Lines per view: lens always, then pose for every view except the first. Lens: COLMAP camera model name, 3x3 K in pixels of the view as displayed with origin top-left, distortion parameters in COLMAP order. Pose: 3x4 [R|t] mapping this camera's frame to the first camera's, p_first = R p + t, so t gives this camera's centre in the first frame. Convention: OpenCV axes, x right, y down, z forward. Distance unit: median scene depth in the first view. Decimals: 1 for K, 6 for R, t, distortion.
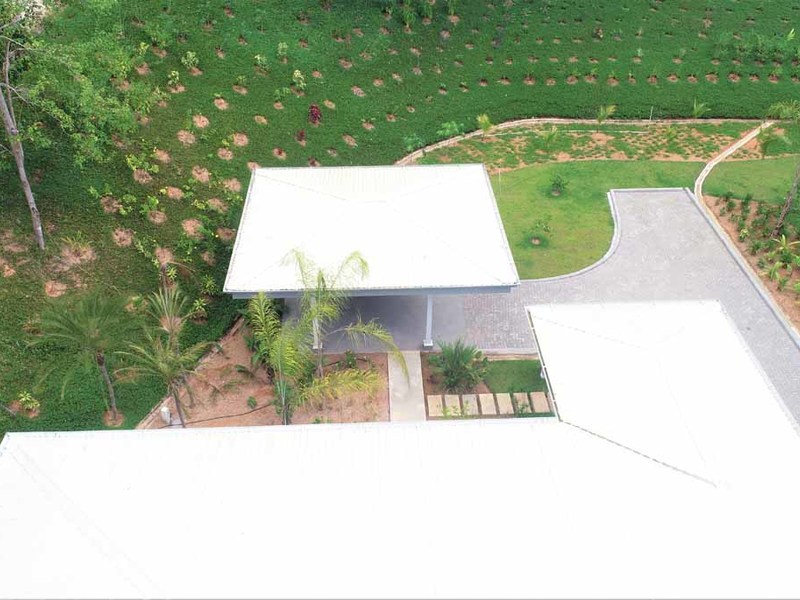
lens RADIAL K [[714.2, 0, 400.0], [0, 714.2, 300.0], [0, 0, 1]] dist [0.000619, -0.008532]
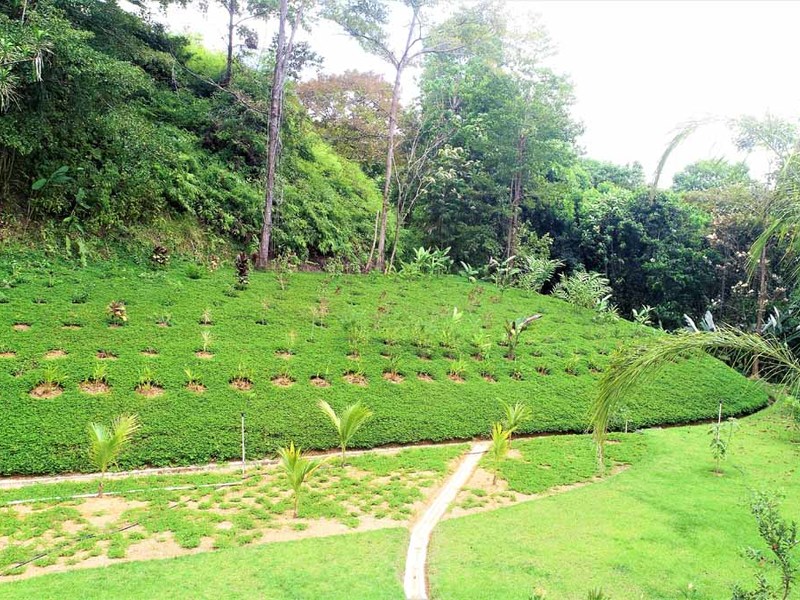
lens RADIAL K [[714.2, 0, 400.0], [0, 714.2, 300.0], [0, 0, 1]] dist [0.000619, -0.008532]
pose [[0.874361, 0.021019, 0.484821, 0.238922], [0.257738, 0.826389, -0.500651, -0.104228], [-0.411174, 0.562707, 0.717145, 0.650019]]
